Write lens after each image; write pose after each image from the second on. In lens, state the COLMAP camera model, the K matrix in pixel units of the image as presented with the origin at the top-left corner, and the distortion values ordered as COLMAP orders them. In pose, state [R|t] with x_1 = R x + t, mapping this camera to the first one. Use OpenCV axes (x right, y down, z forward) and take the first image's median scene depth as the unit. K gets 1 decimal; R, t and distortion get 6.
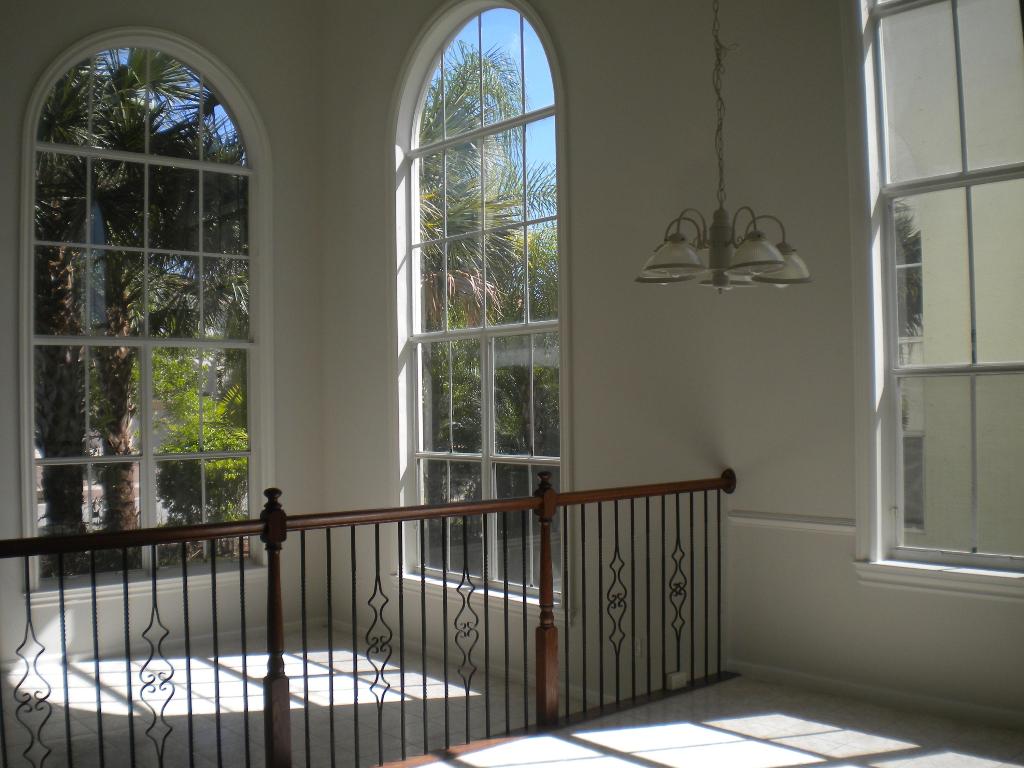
lens RADIAL K [[1086.9, 0, 509.1], [0, 1086.9, 407.1], [0, 0, 1]] dist [-0.129126, 0.000000]
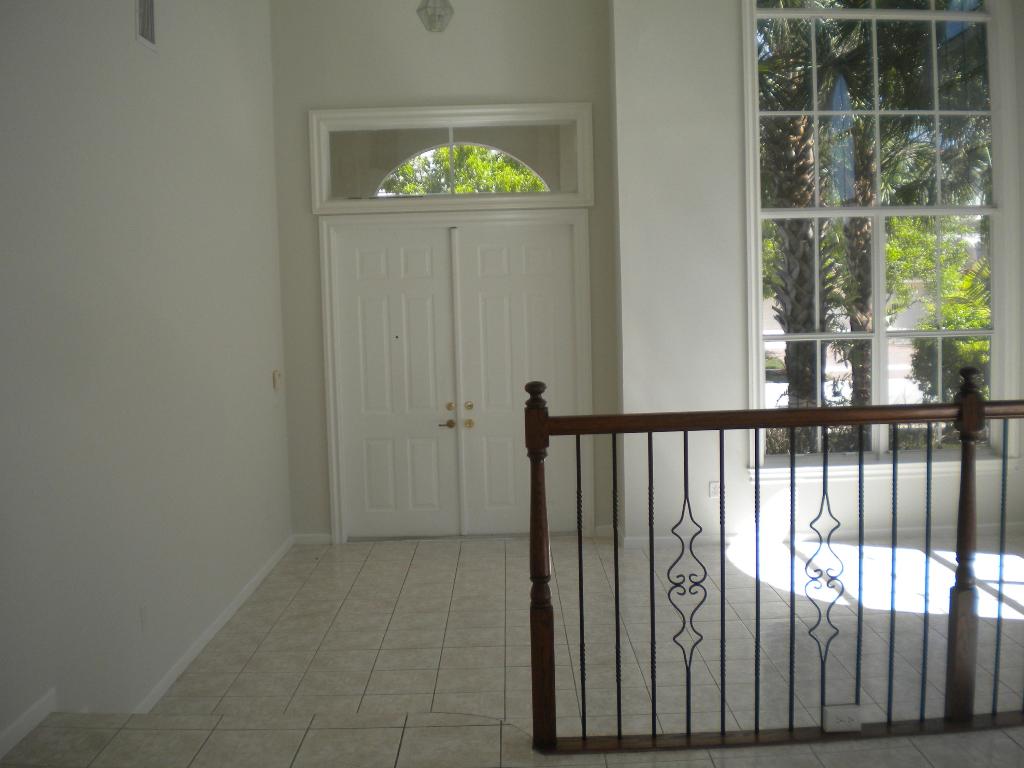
lens RADIAL K [[1086.9, 0, 505.5], [0, 1086.9, 390.1], [0, 0, 1]] dist [-0.129126, 0.000000]
pose [[0.763499, 0.045061, -0.644235, 0.017468], [0.015562, 0.995989, 0.088107, 0.006363], [0.645622, -0.077295, 0.759736, 0.054437]]
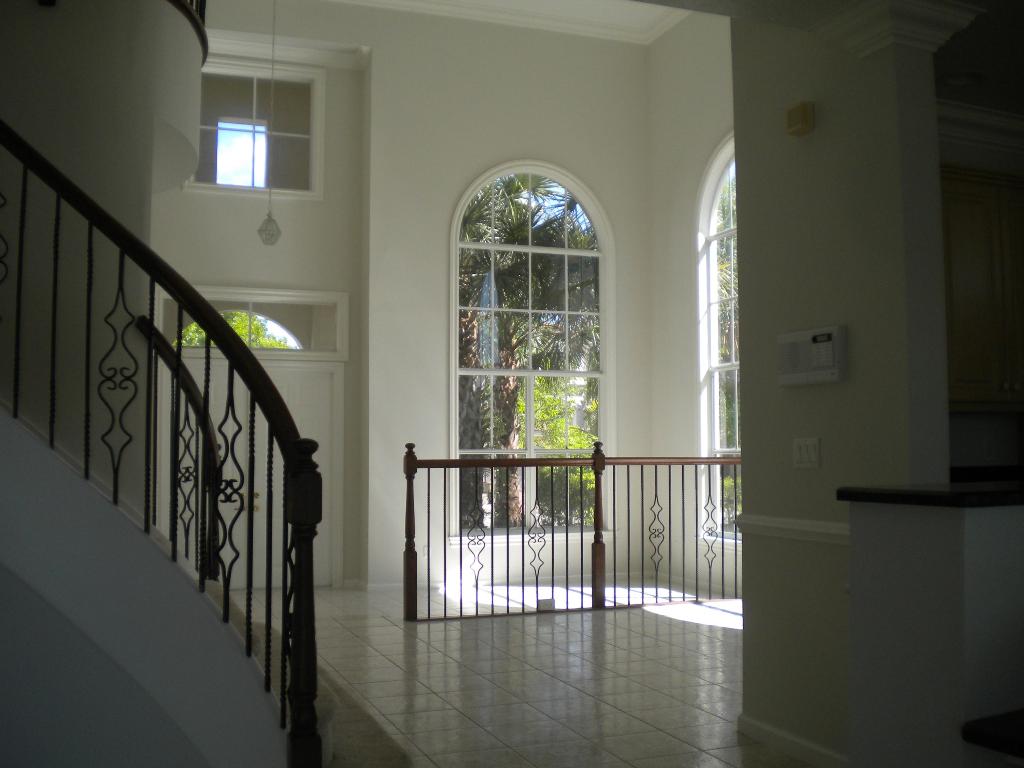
lens RADIAL K [[1086.9, 0, 511.6], [0, 1086.9, 388.1], [0, 0, 1]] dist [-0.129126, 0.000000]
pose [[0.943333, -0.009644, -0.331706, 0.112348], [-0.009822, 0.998328, -0.056958, 0.038387], [0.331701, 0.056988, 0.941662, -0.351142]]
